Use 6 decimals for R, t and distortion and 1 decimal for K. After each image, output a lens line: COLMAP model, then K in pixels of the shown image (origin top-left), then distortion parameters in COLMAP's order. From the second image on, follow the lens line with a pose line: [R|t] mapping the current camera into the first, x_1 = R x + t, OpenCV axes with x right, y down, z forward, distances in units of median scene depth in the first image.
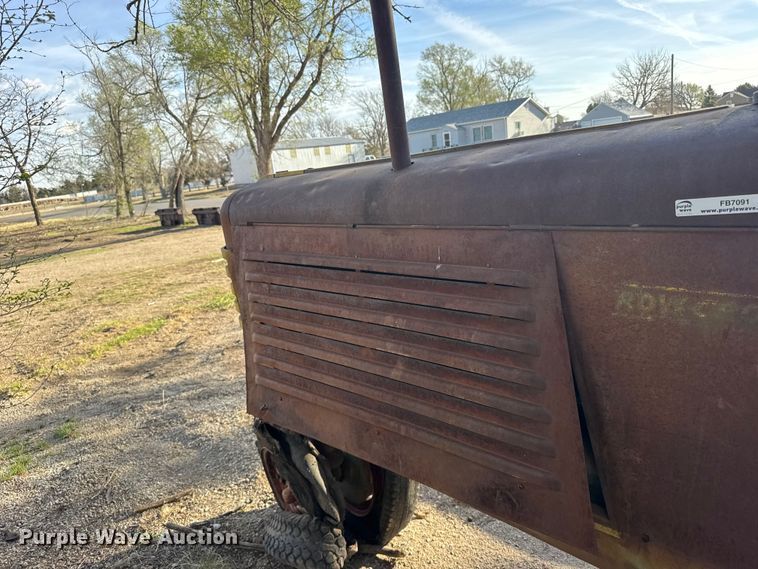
lens RADIAL K [[510.4, 0, 379.5], [0, 510.4, 281.5], [0, 0, 1]] dist [0.062943, -0.097402]
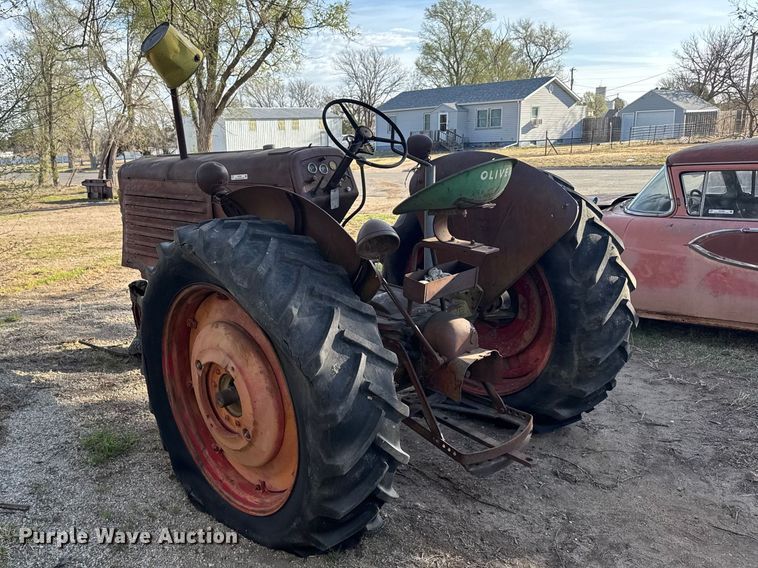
lens RADIAL K [[671.4, 0, 309.2], [0, 671.4, 311.0], [0, 0, 1]] dist [0.063958, -0.105340]
pose [[0.992825, 0.095471, -0.072003, 0.076952], [-0.094115, 0.995318, 0.022012, 0.031381], [0.073768, -0.015078, 0.997161, -0.181919]]
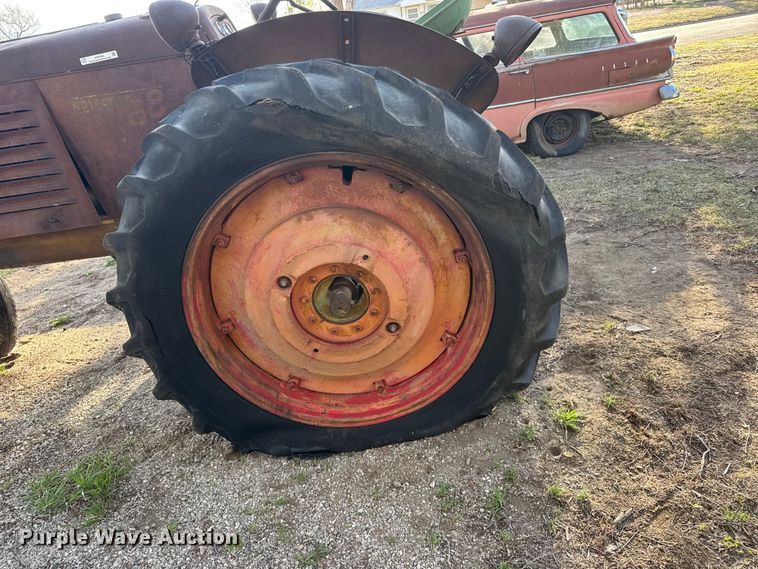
lens RADIAL K [[494.4, 0, 362.0], [0, 494.4, 280.2], [0, 0, 1]] dist [0.080635, -0.100438]
pose [[0.700675, -0.272409, 0.659430, -0.018424], [0.223866, 0.961508, 0.159328, 0.040208], [-0.677450, 0.035987, 0.734688, -0.084723]]
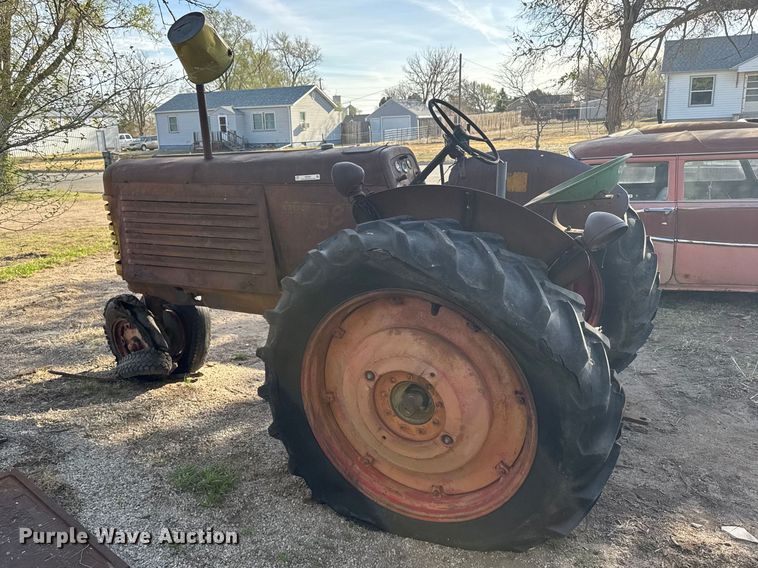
lens RADIAL K [[623.7, 0, 330.5], [0, 623.7, 295.1], [0, 0, 1]] dist [0.141076, -0.274793]
pose [[0.955011, 0.002661, 0.296557, -0.021968], [-0.001527, 0.999991, -0.004056, 0.032742], [-0.296565, 0.003421, 0.955006, -0.152805]]
